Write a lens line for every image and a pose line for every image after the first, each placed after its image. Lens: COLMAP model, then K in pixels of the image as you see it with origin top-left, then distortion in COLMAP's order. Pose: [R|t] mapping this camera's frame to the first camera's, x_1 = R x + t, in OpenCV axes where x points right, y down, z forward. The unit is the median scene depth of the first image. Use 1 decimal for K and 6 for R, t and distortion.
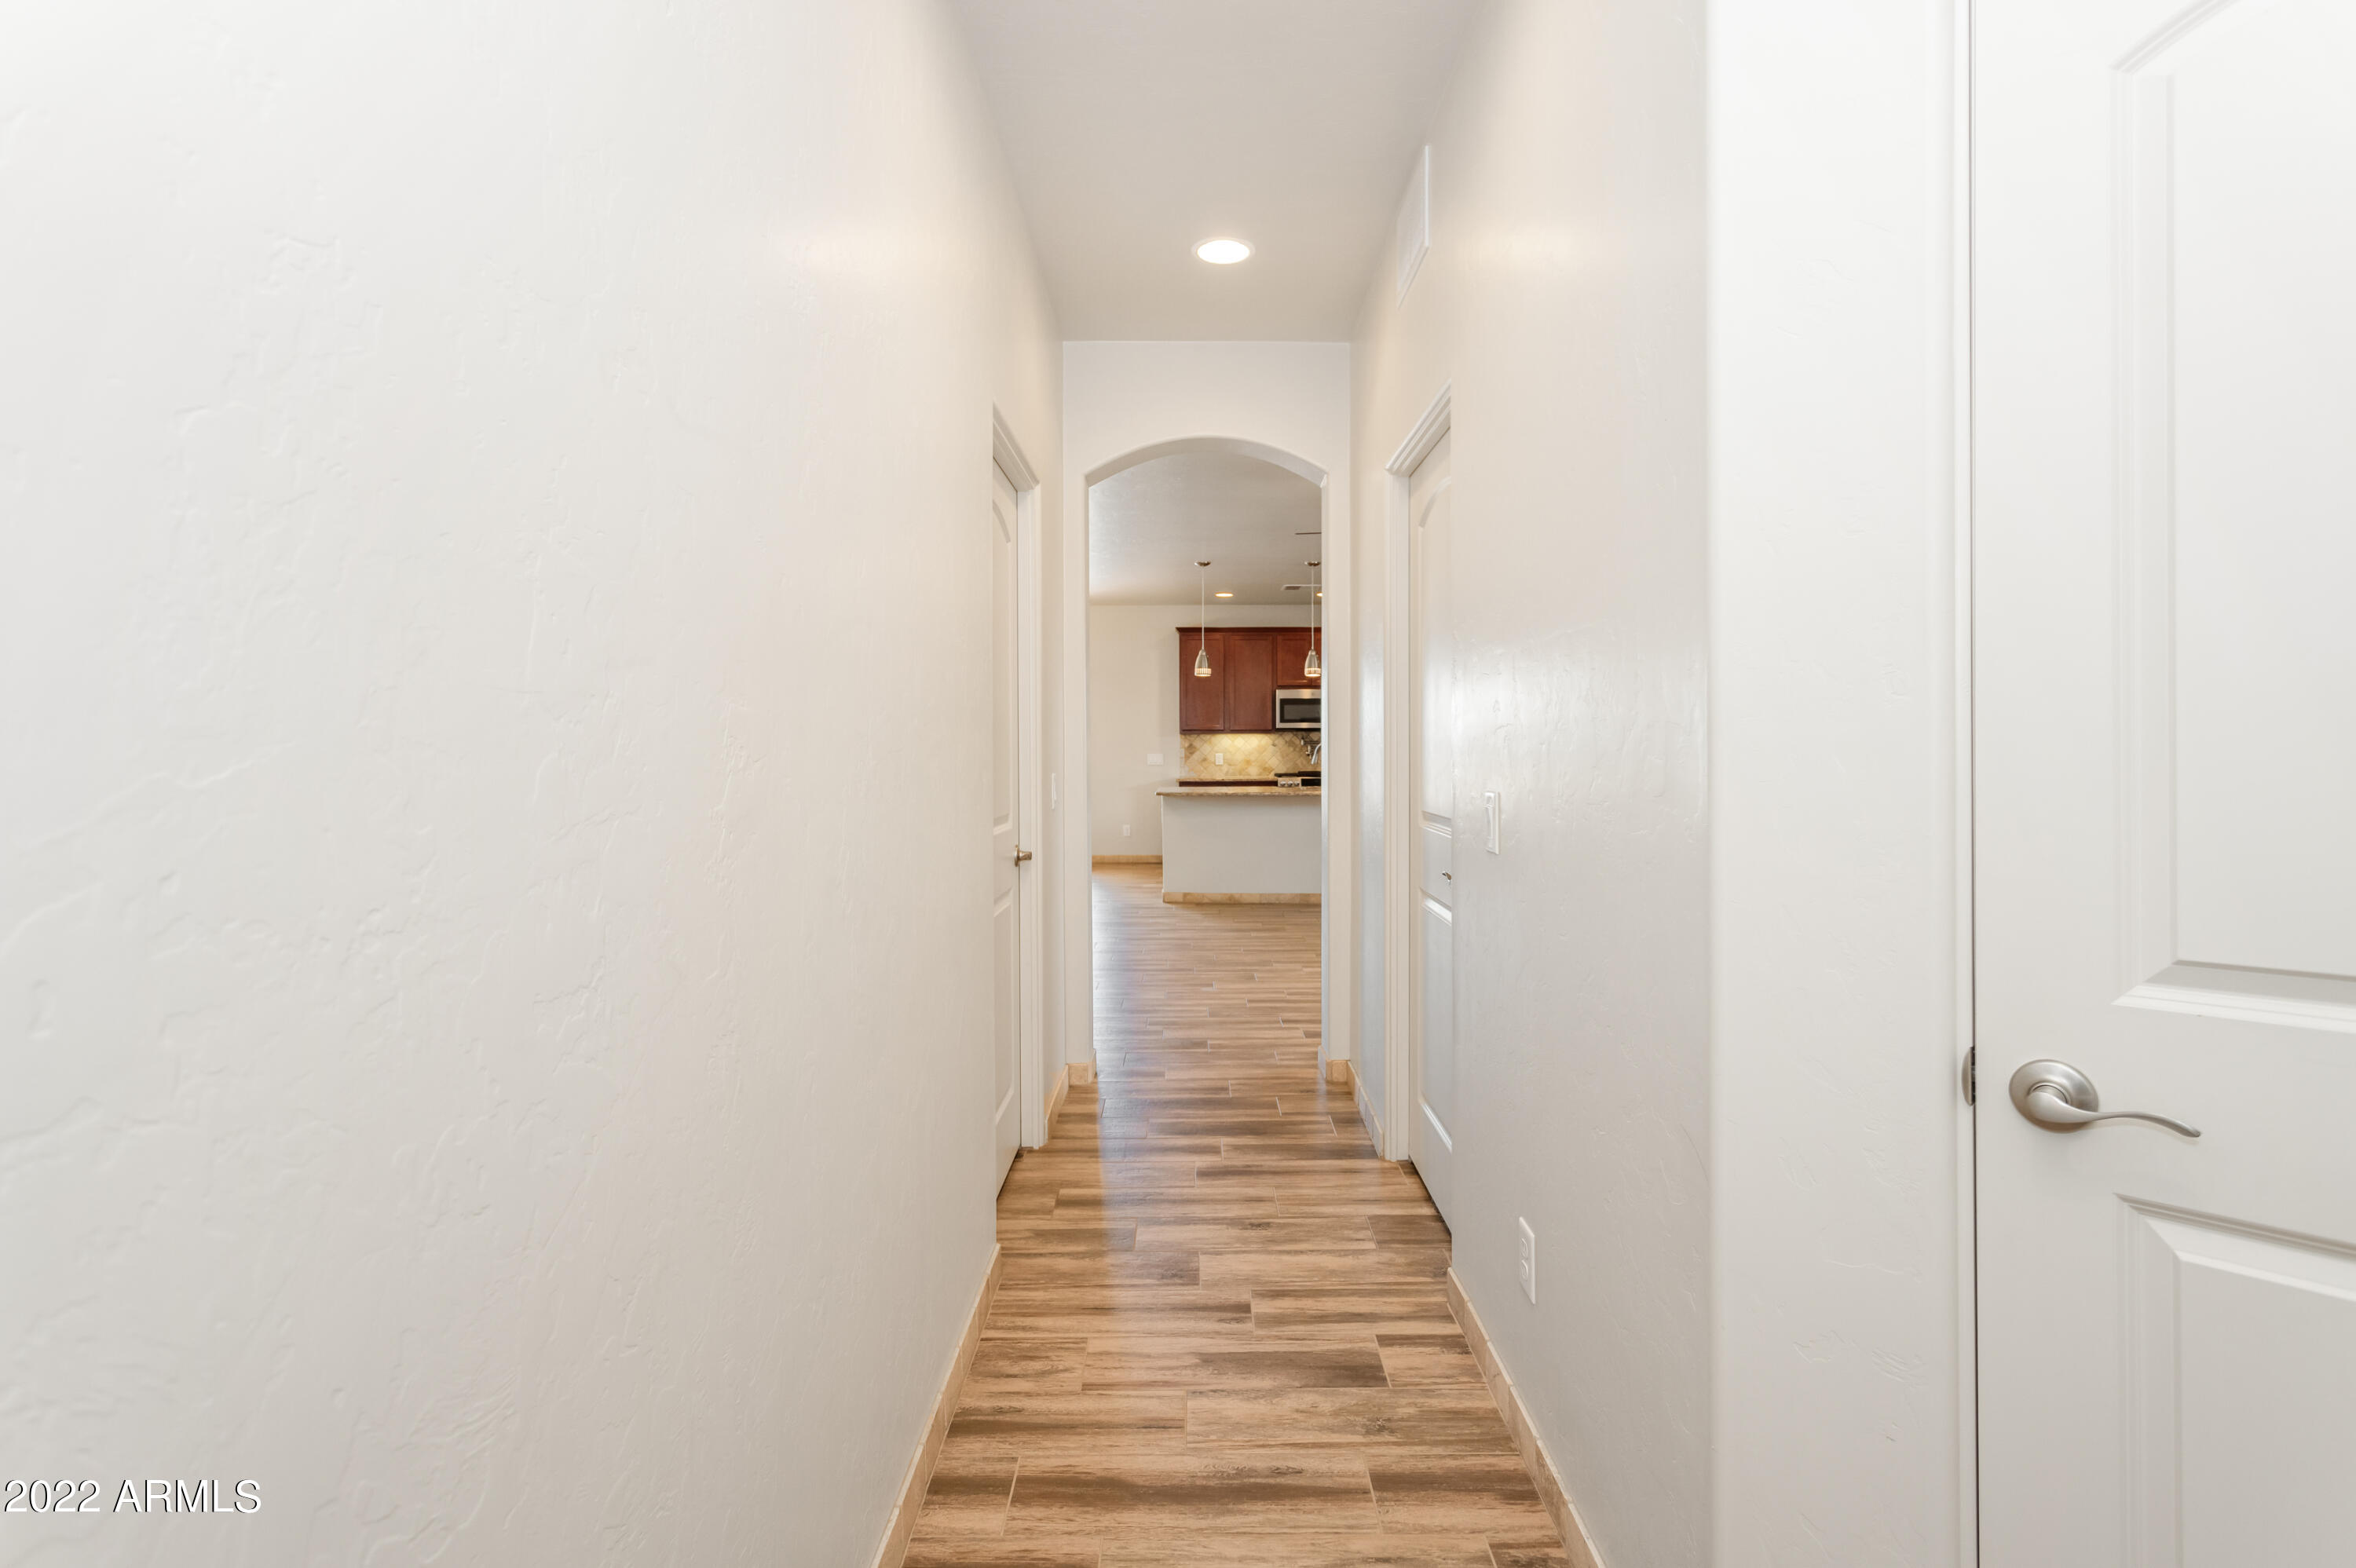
lens RADIAL K [[1127.0, 0, 1179.7], [0, 1127.0, 762.6], [0, 0, 1]] dist [0.000929, 0.000069]
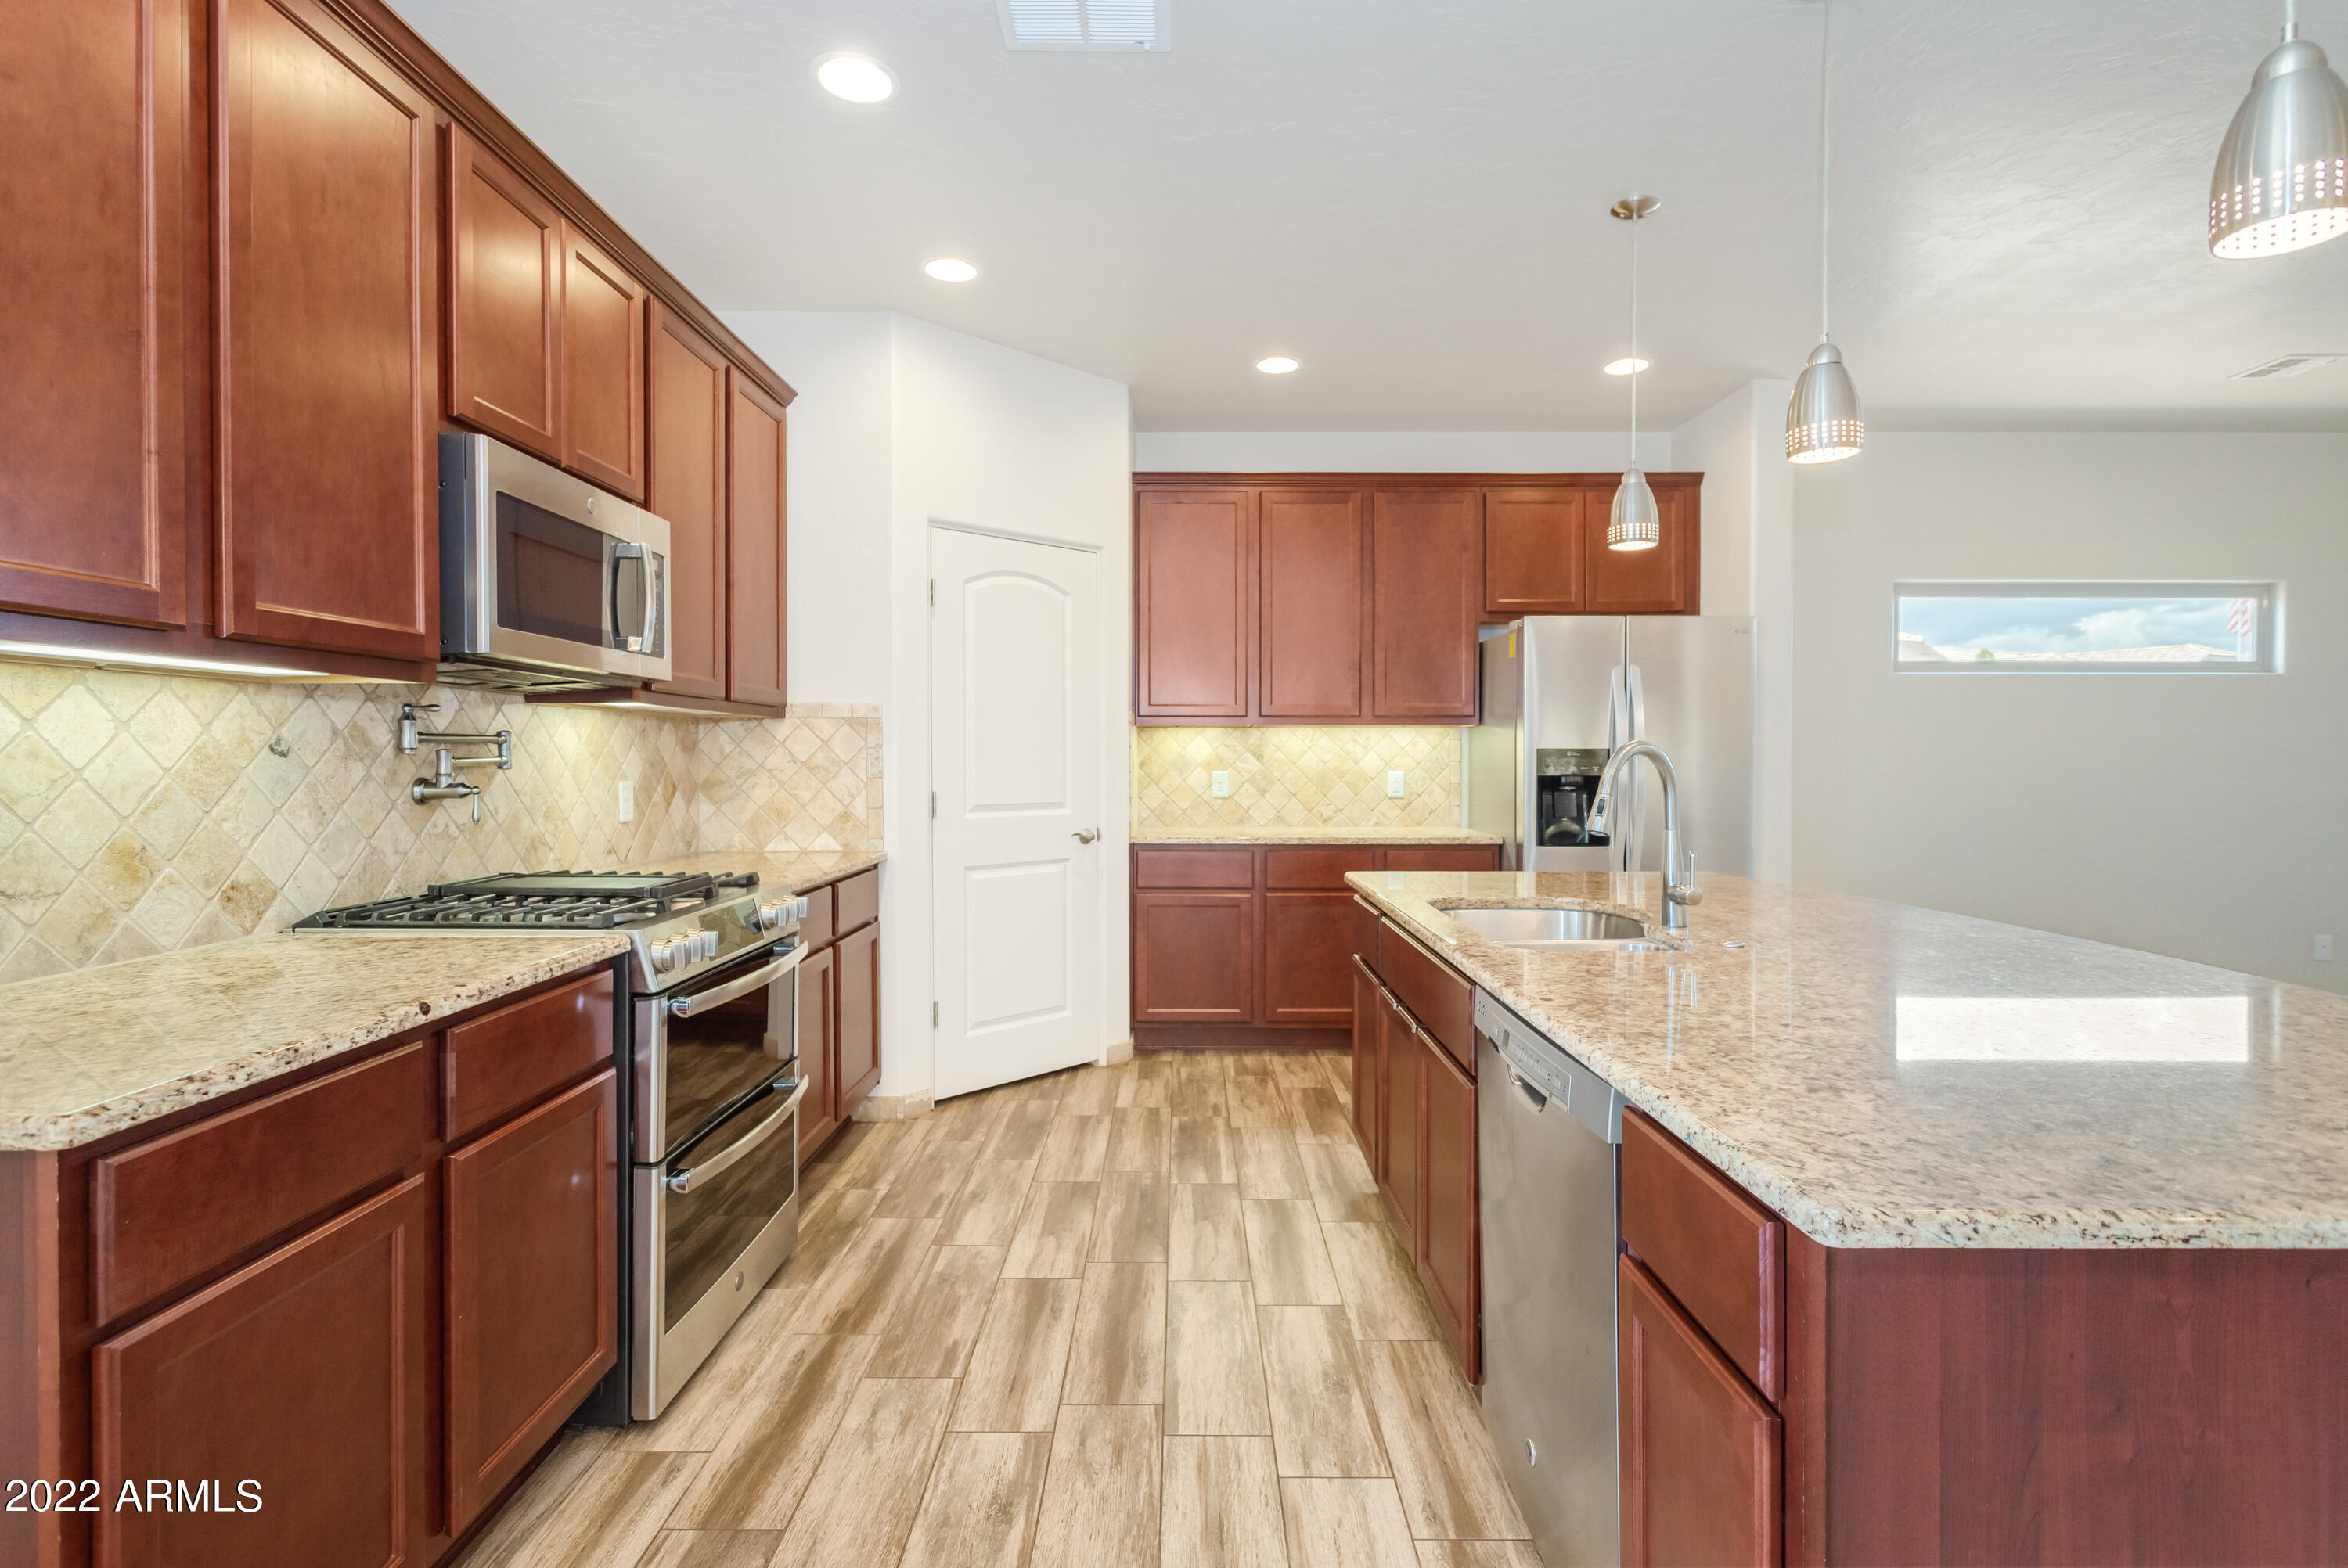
lens RADIAL K [[1123.2, 0, 1175.7], [0, 1123.2, 762.6], [0, 0, 1]] dist [0.000929, 0.000069]
pose [[0.003447, -0.002772, 0.999990, -0.085397], [0.002327, 0.999993, 0.002764, -0.013508], [-0.999991, 0.002318, 0.003454, 0.864735]]
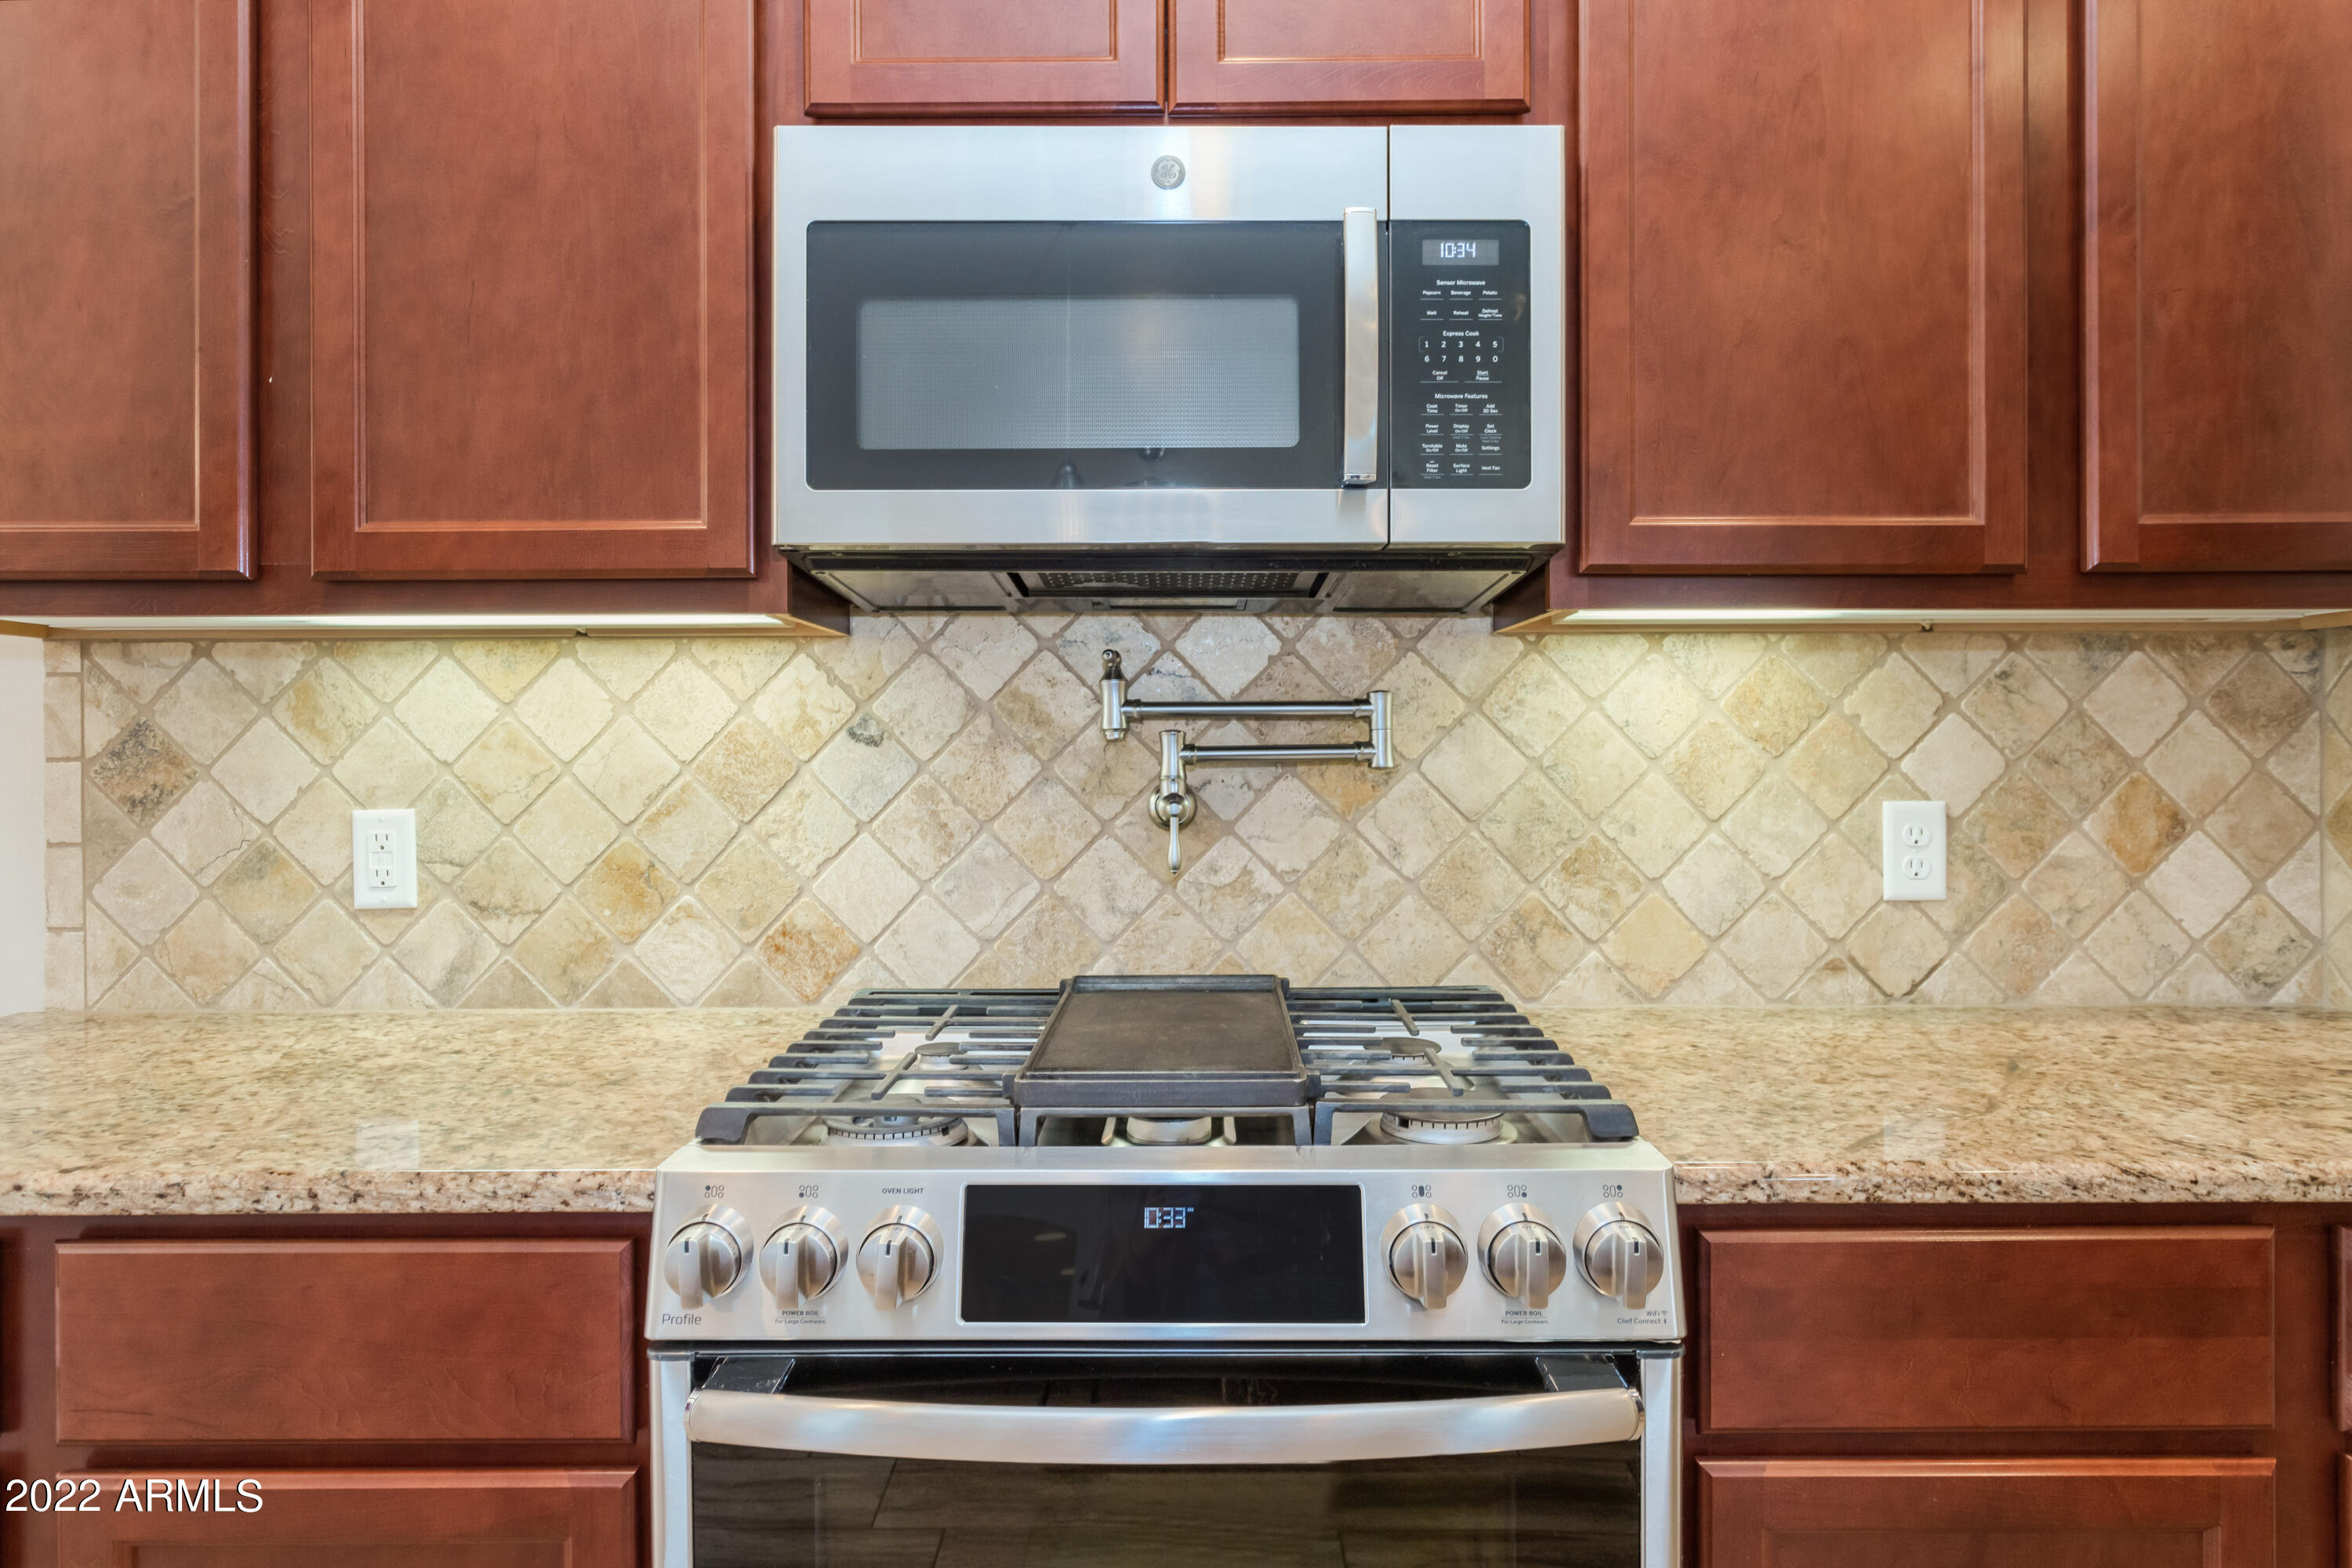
lens RADIAL K [[1403.5, 0, 1183.6], [0, 1403.5, 751.1], [0, 0, 1]] dist [-0.002732, 0.001687]
pose [[0.999996, -0.001222, -0.002494, 0.115808], [0.001228, 0.999997, 0.002315, -0.013962], [0.002491, -0.002318, 0.999994, 0.859939]]
